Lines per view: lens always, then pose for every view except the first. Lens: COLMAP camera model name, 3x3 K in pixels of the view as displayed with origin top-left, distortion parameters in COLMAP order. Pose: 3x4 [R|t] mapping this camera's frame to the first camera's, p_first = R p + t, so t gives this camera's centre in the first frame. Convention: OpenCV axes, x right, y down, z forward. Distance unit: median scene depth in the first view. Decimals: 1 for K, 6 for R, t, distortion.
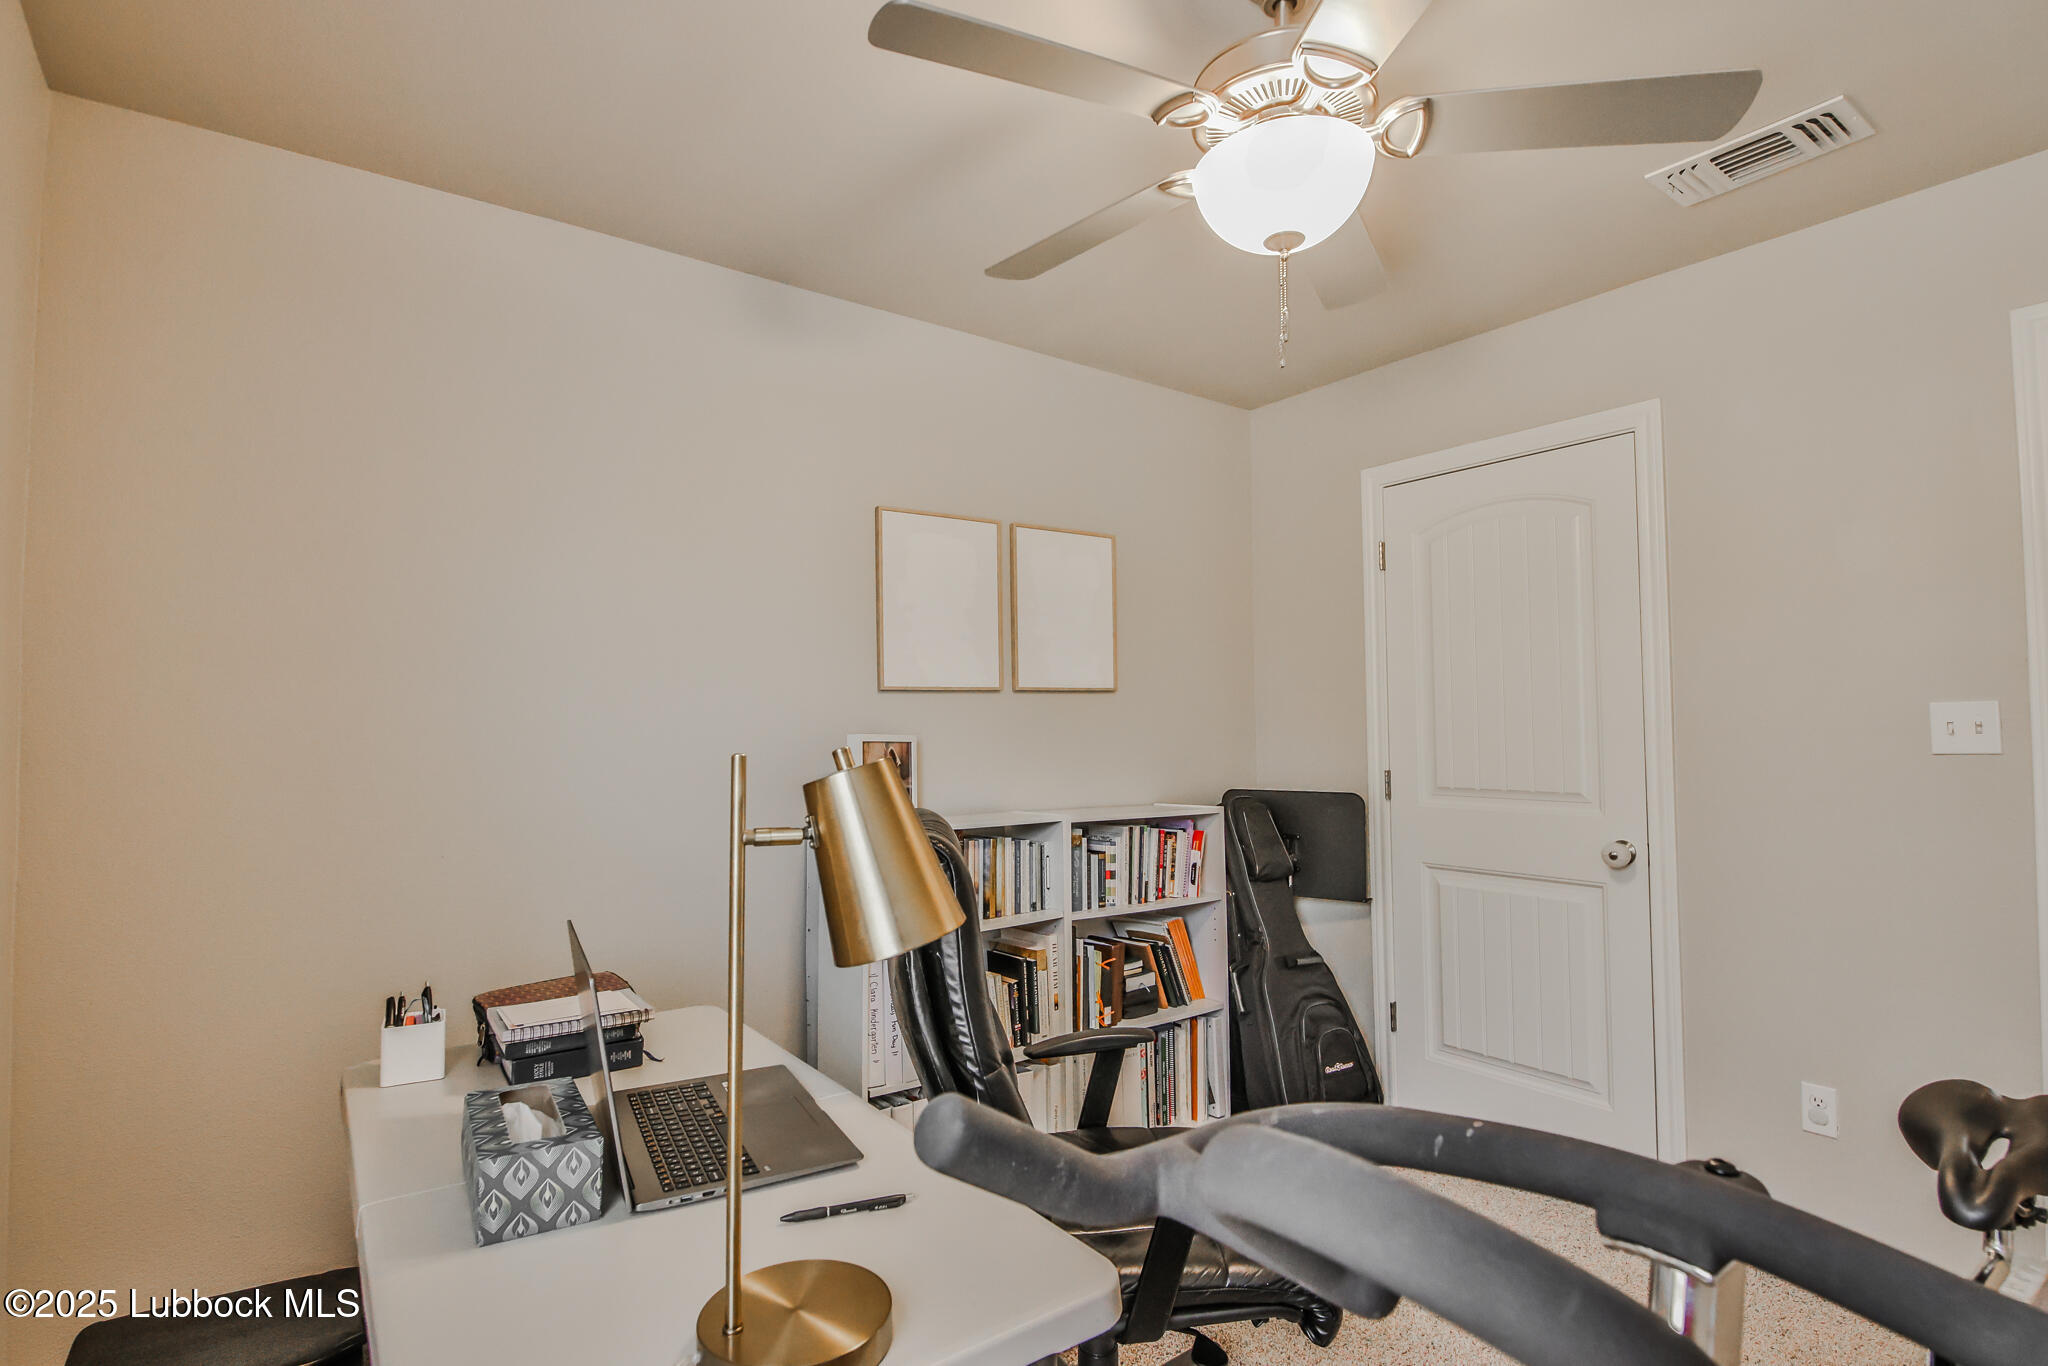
lens RADIAL K [[988.0, 0, 1020.0], [0, 988.0, 685.1], [0, 0, 1]] dist [-0.002655, -0.000874]
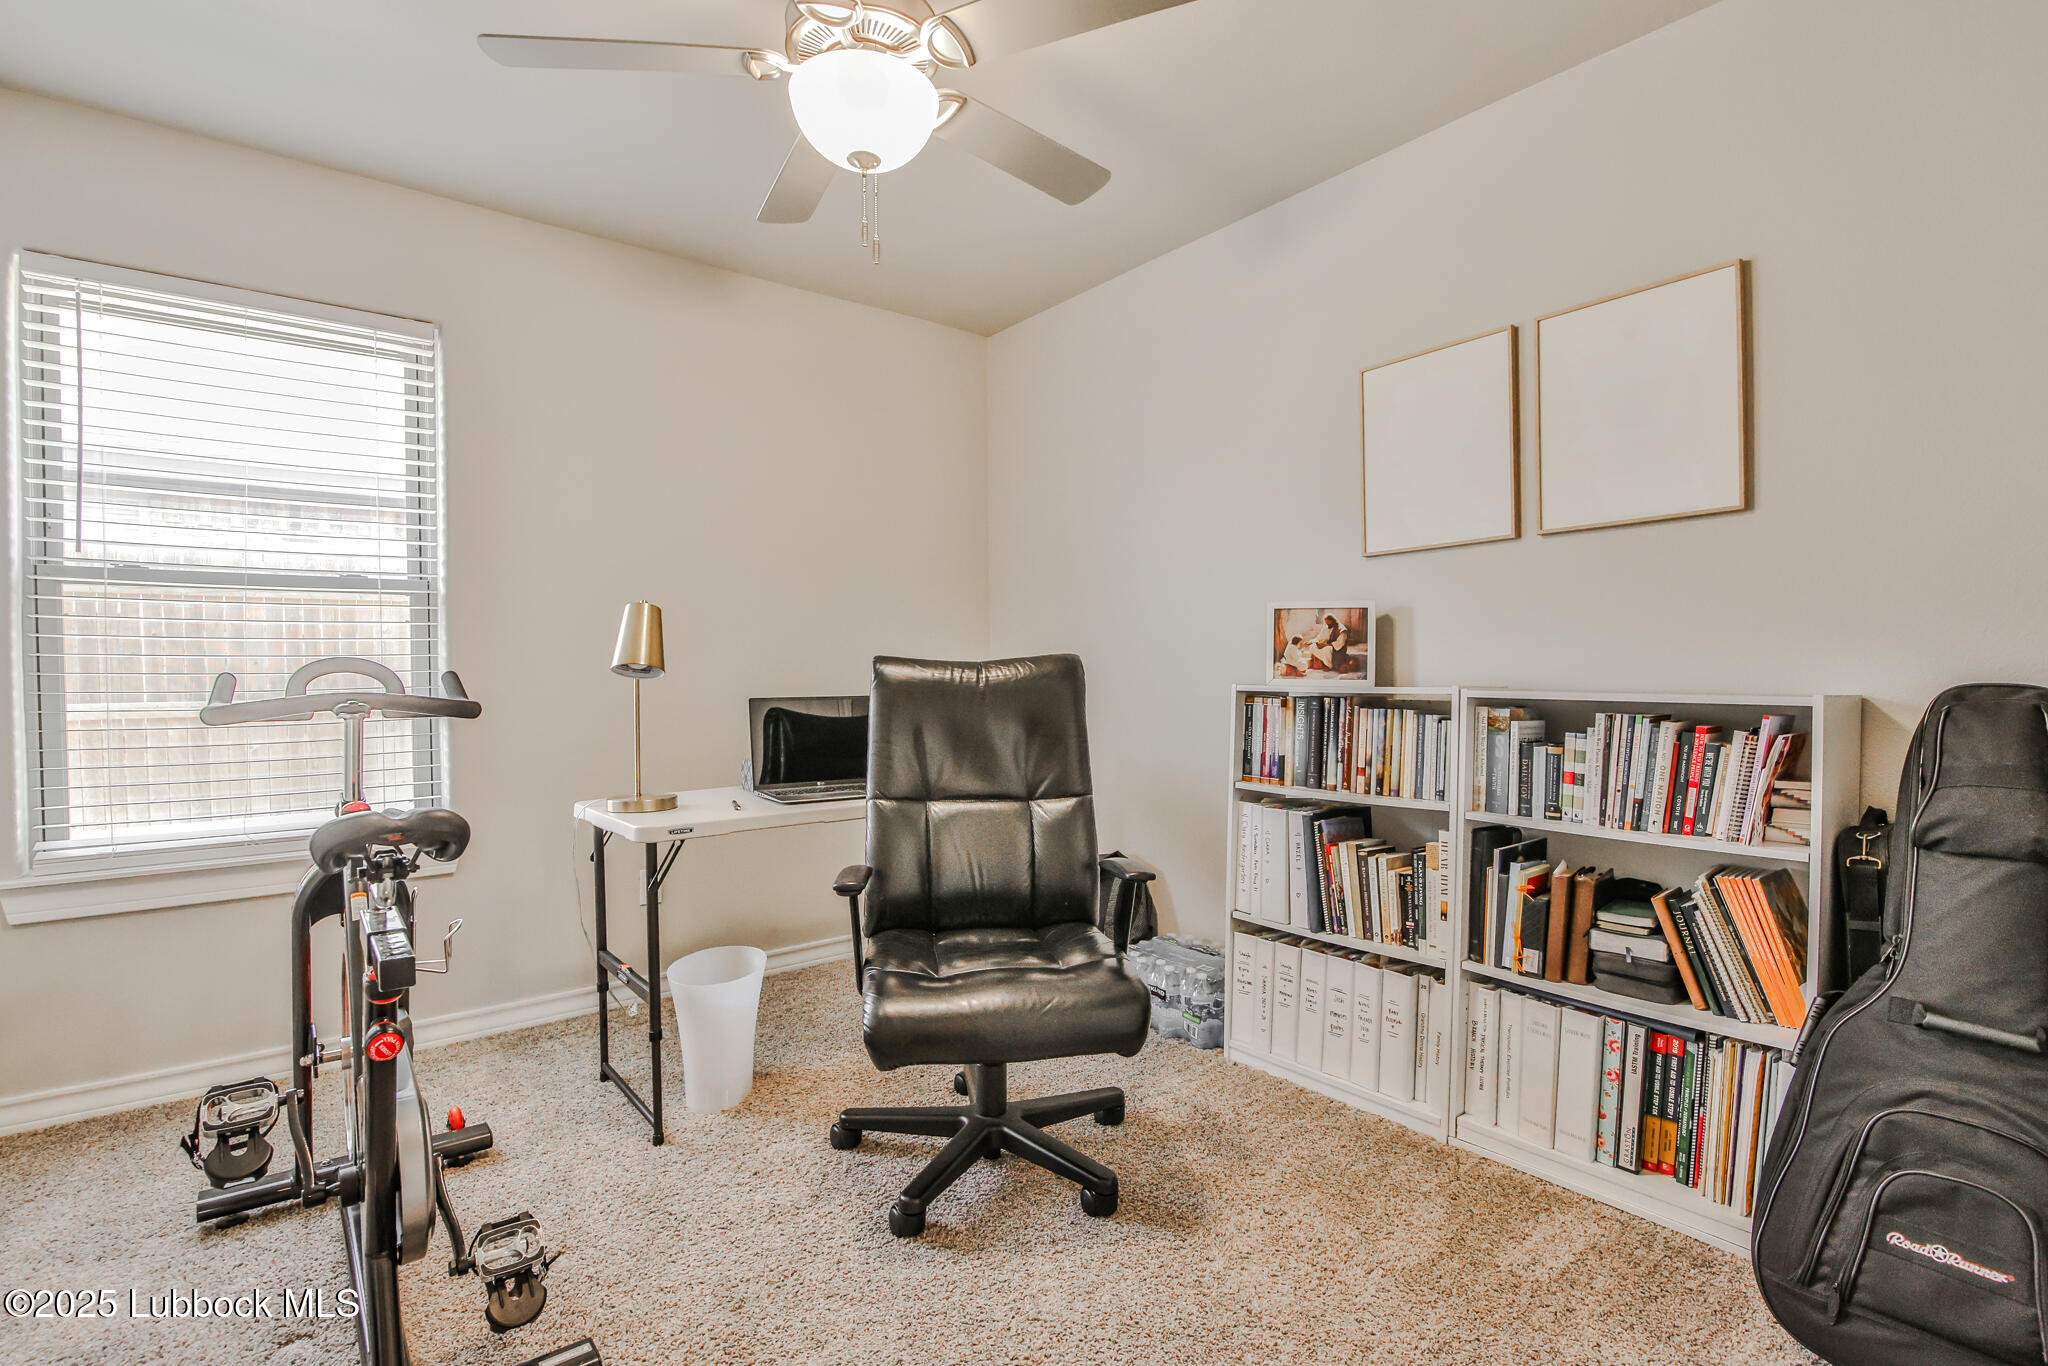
lens RADIAL K [[951.1, 0, 1023.8], [0, 951.1, 687.2], [0, 0, 1]] dist [-0.000904, -0.007650]
pose [[0.041758, 0.019203, -0.998943, 0.757289], [0.055861, 0.998207, 0.021524, 0.089711], [0.997565, -0.056700, 0.040611, 0.581741]]
